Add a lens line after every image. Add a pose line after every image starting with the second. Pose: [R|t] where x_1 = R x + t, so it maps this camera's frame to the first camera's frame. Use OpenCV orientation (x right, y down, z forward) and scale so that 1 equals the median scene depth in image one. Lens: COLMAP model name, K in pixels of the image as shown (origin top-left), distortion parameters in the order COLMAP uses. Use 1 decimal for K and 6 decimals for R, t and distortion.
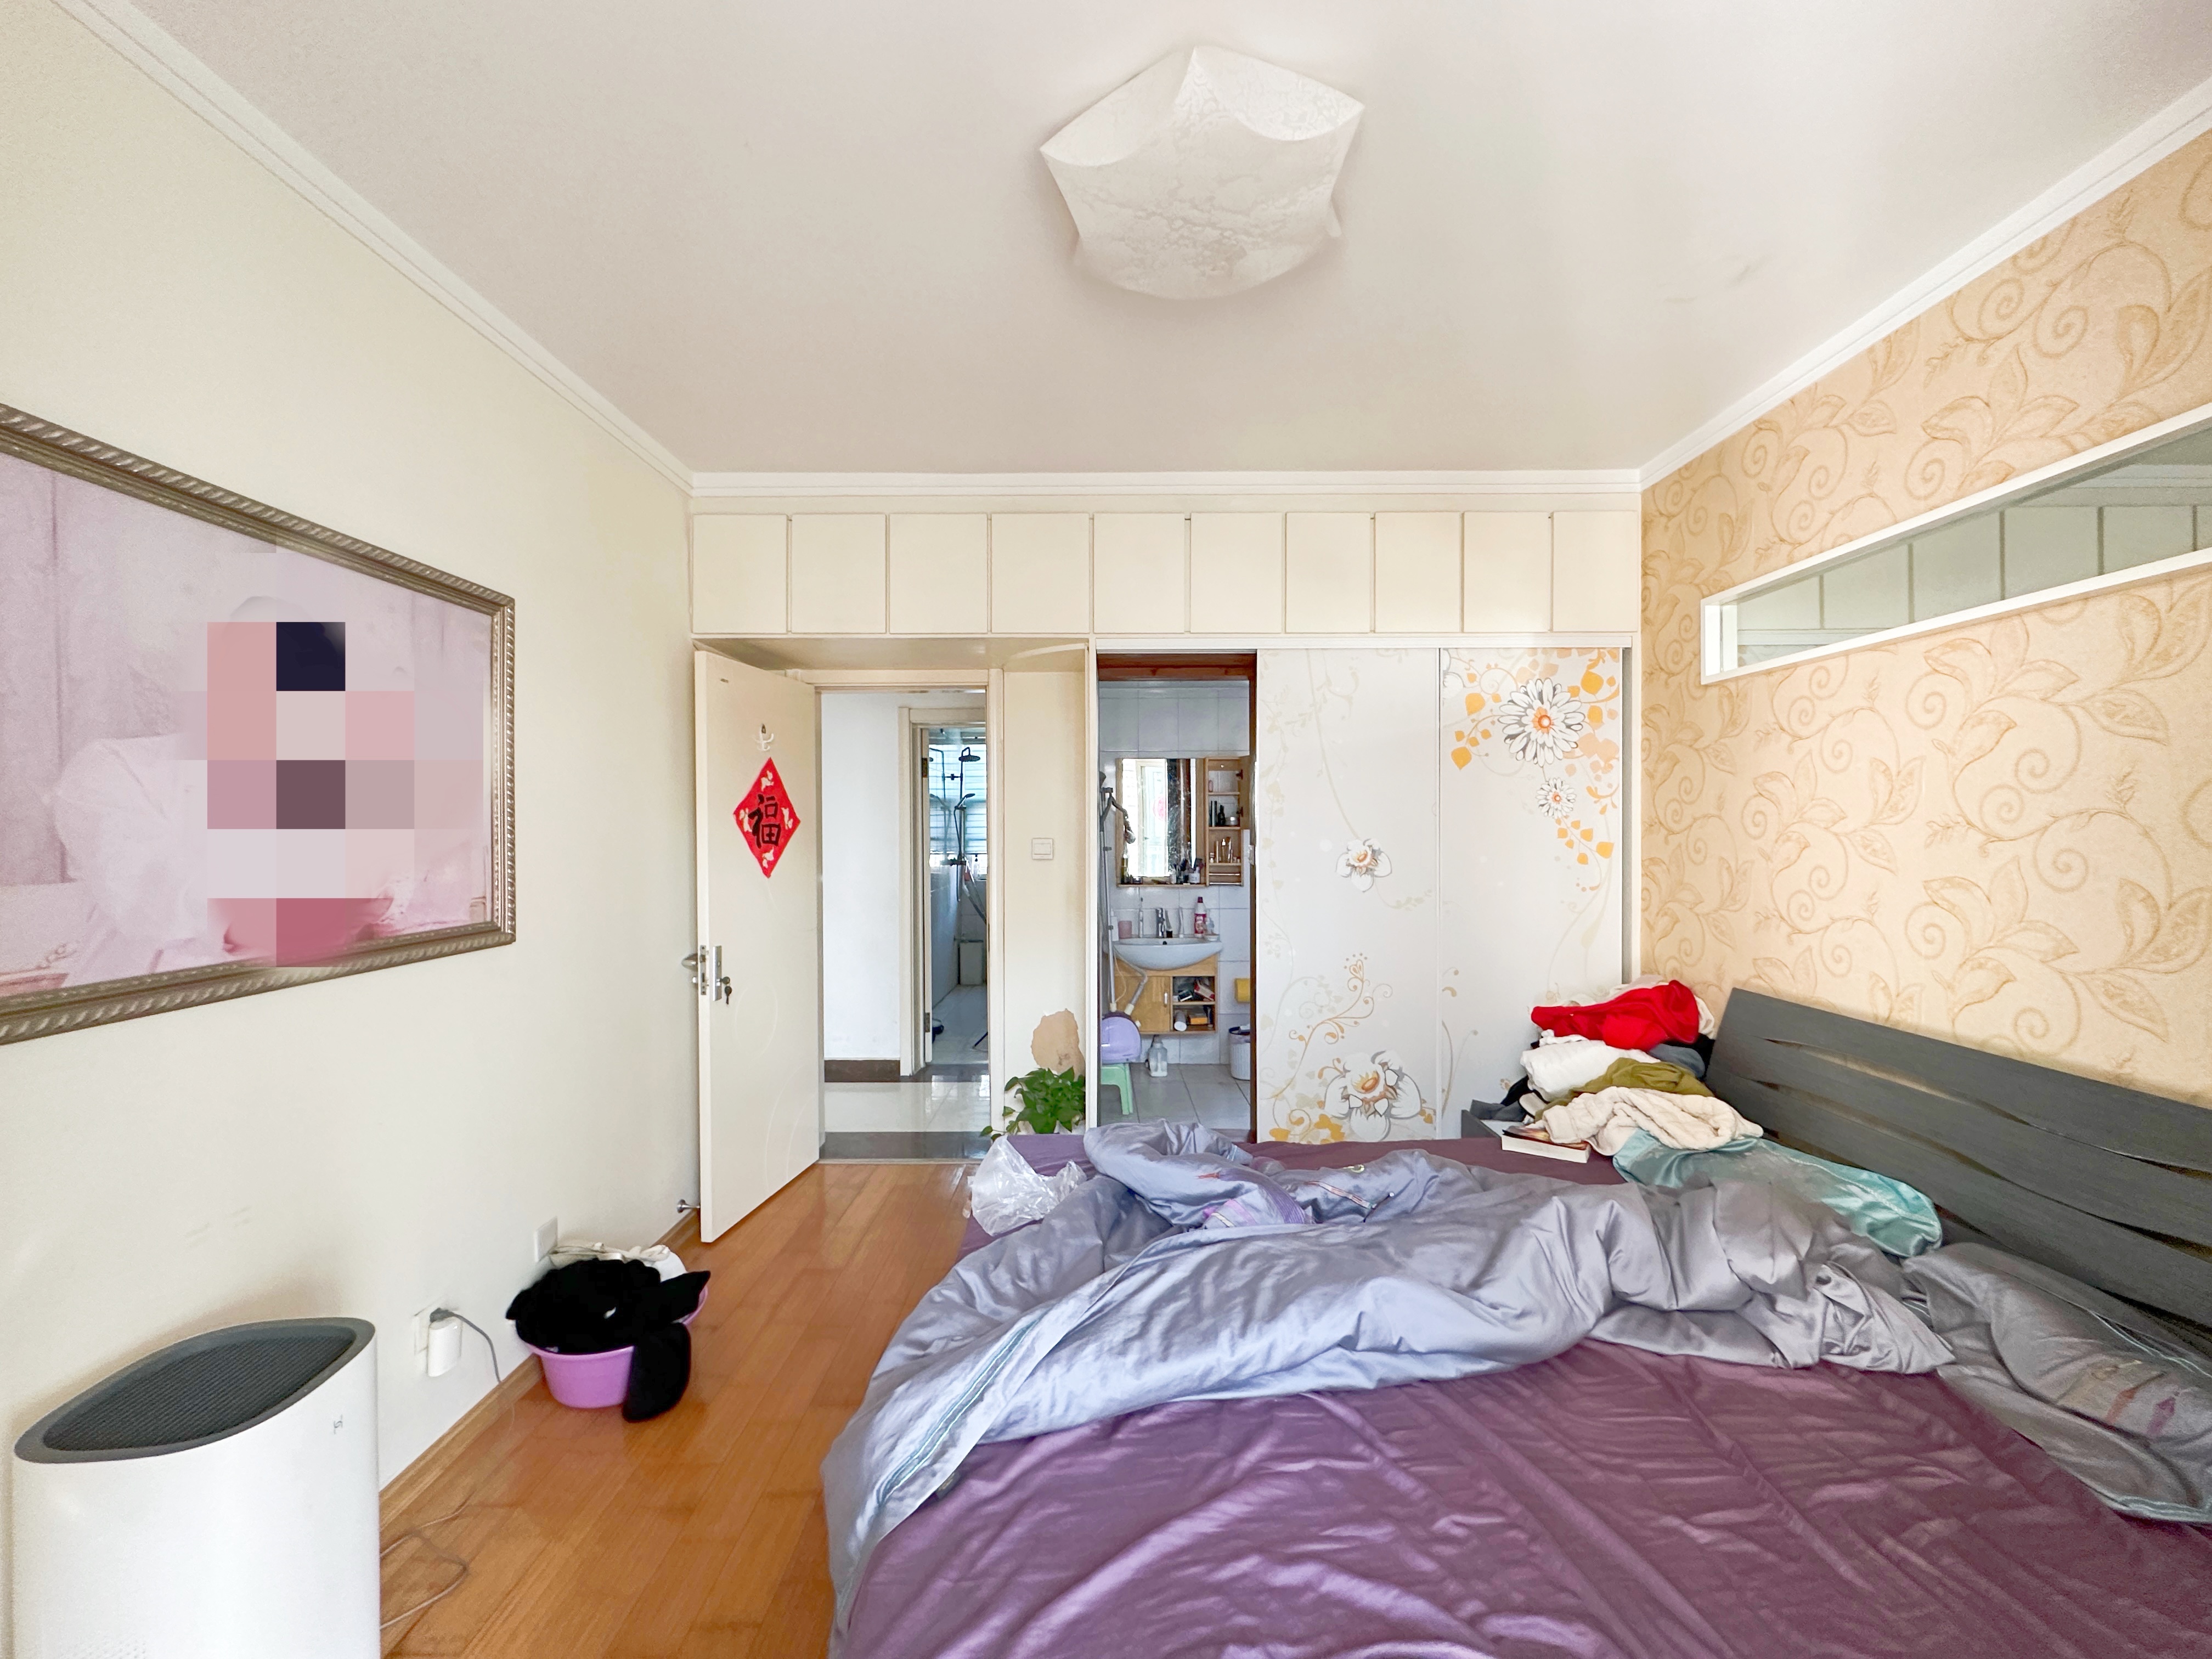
lens RADIAL K [[875.1, 0, 1106.0], [0, 875.1, 829.5], [0, 0, 1]] dist [-0.000029, 0.000029]
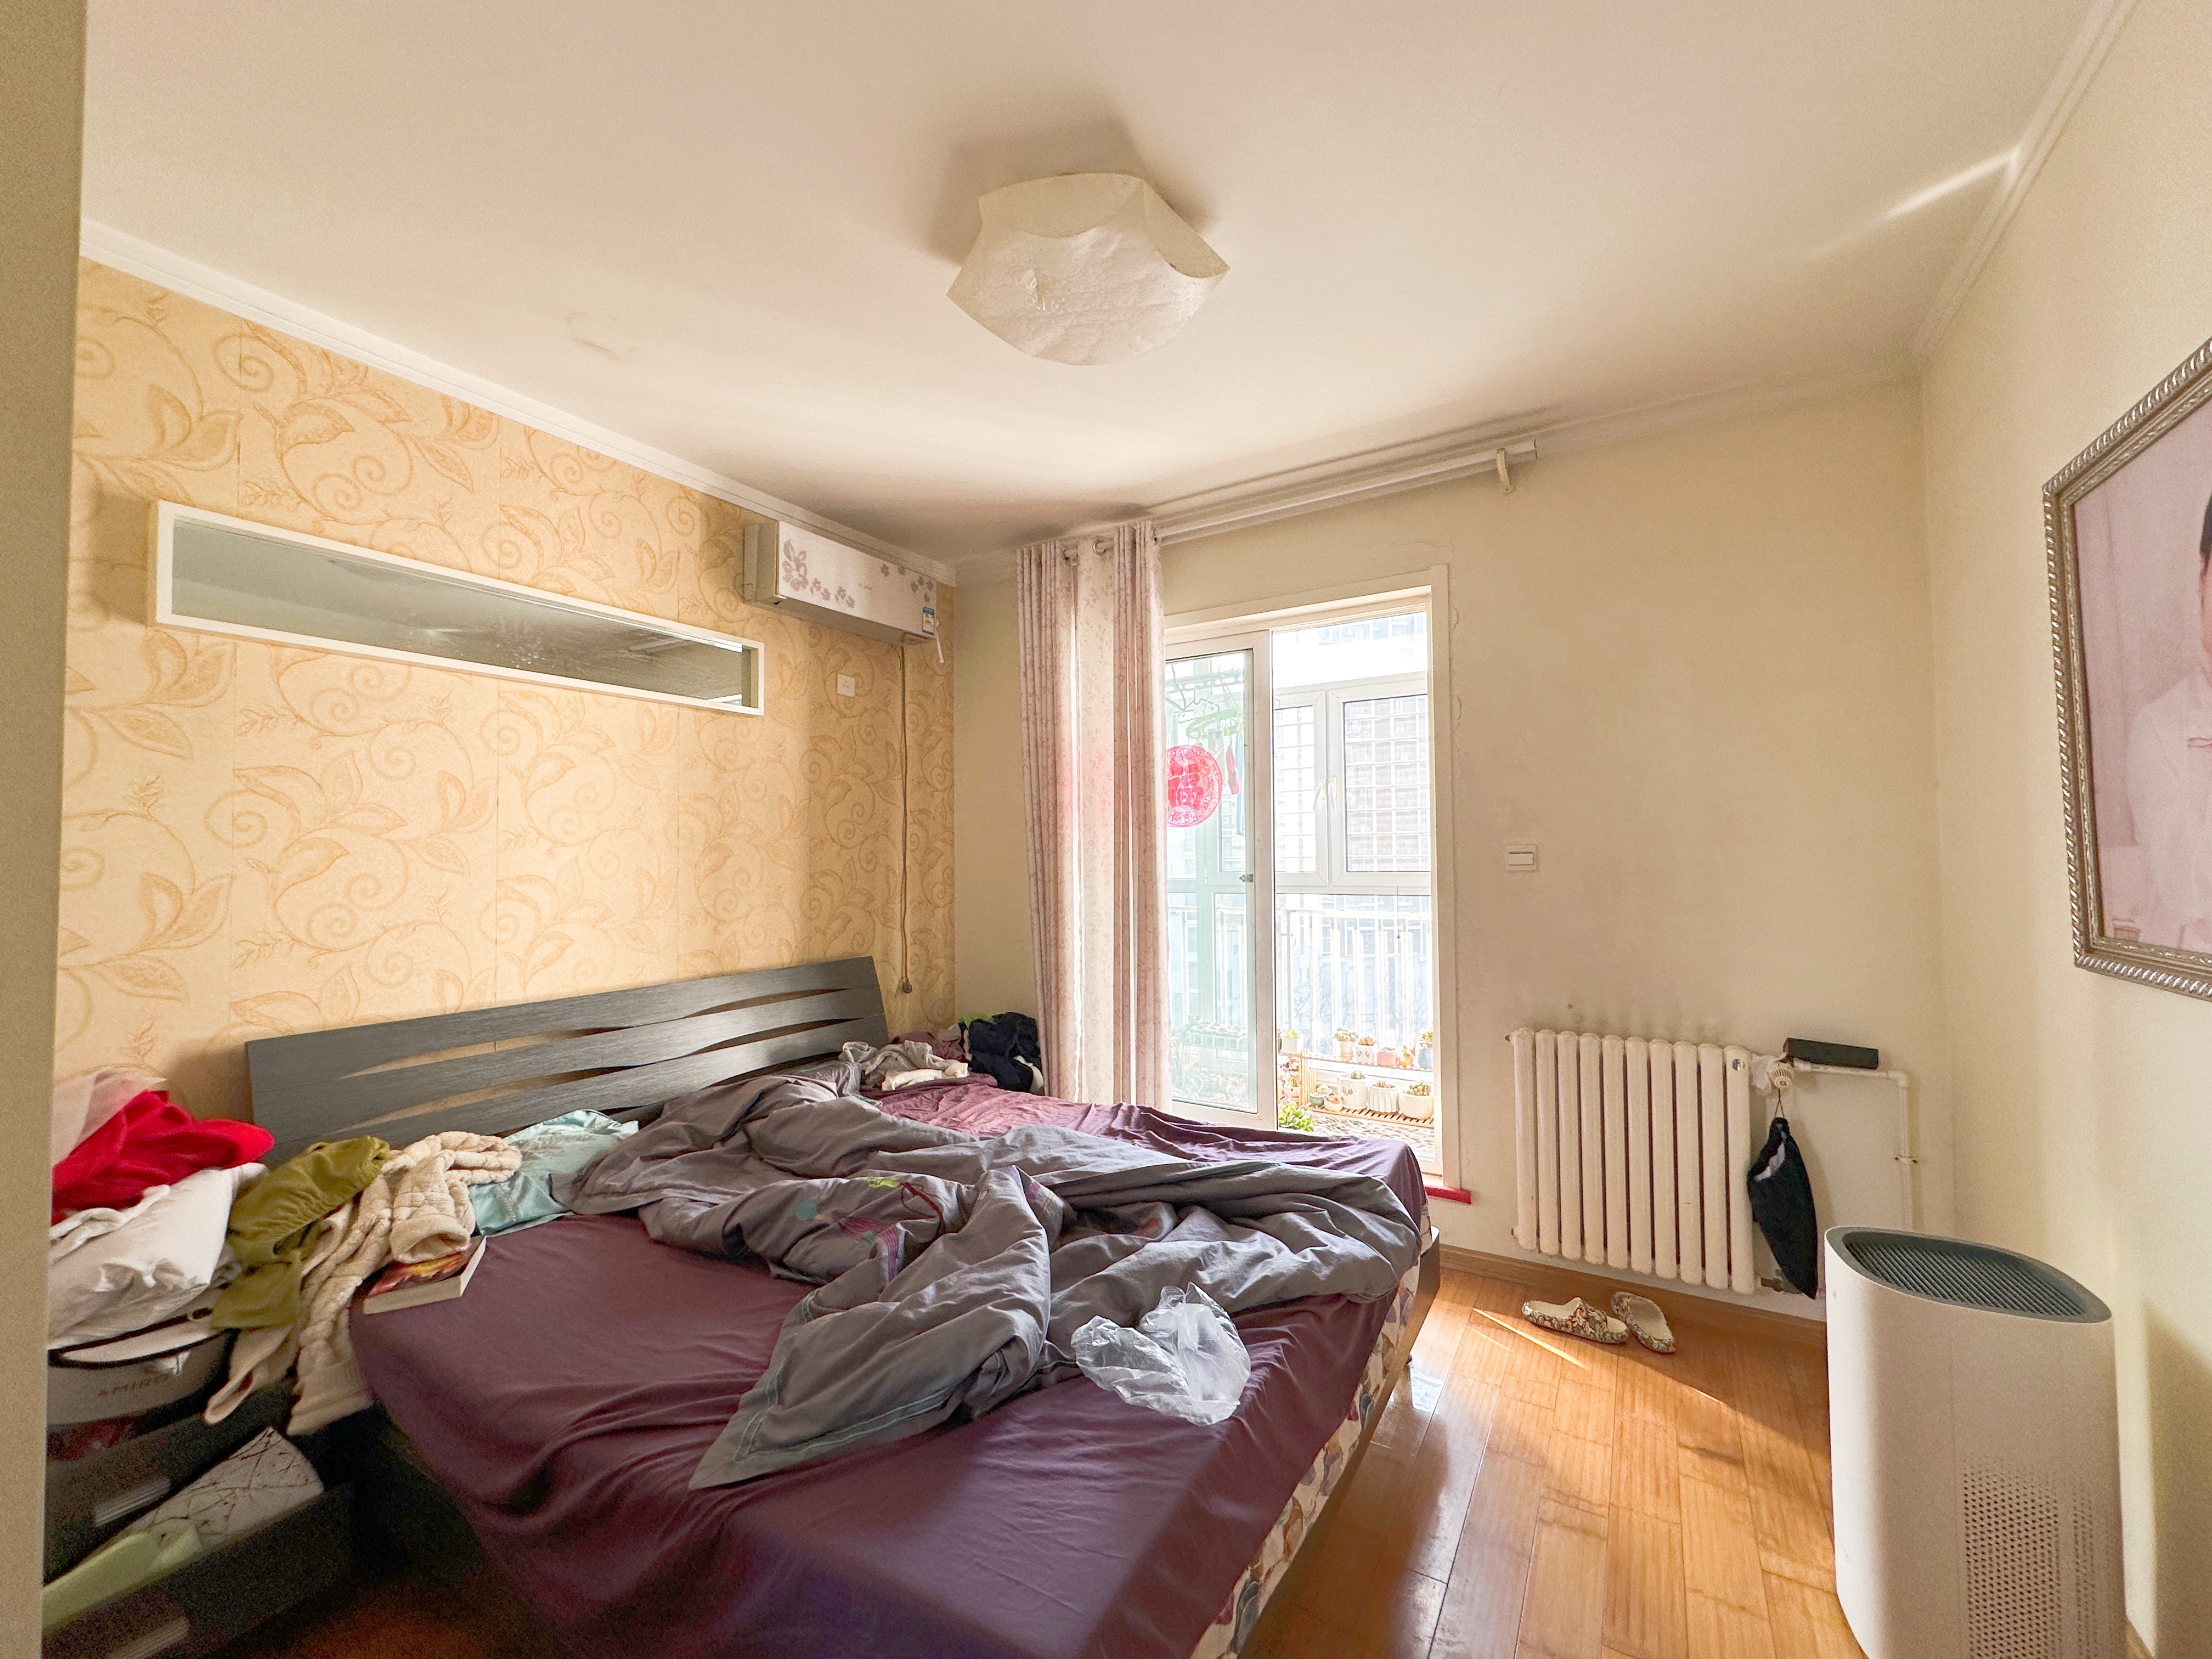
lens RADIAL K [[893.6, 0, 1106.0], [0, 893.6, 829.5], [0, 0, 1]] dist [0.000107, -0.000026]
pose [[-0.859271, 0.025064, 0.510905, -0.433662], [0.012743, 0.999538, -0.027604, 0.035116], [-0.511361, -0.017209, -0.859194, 1.687747]]
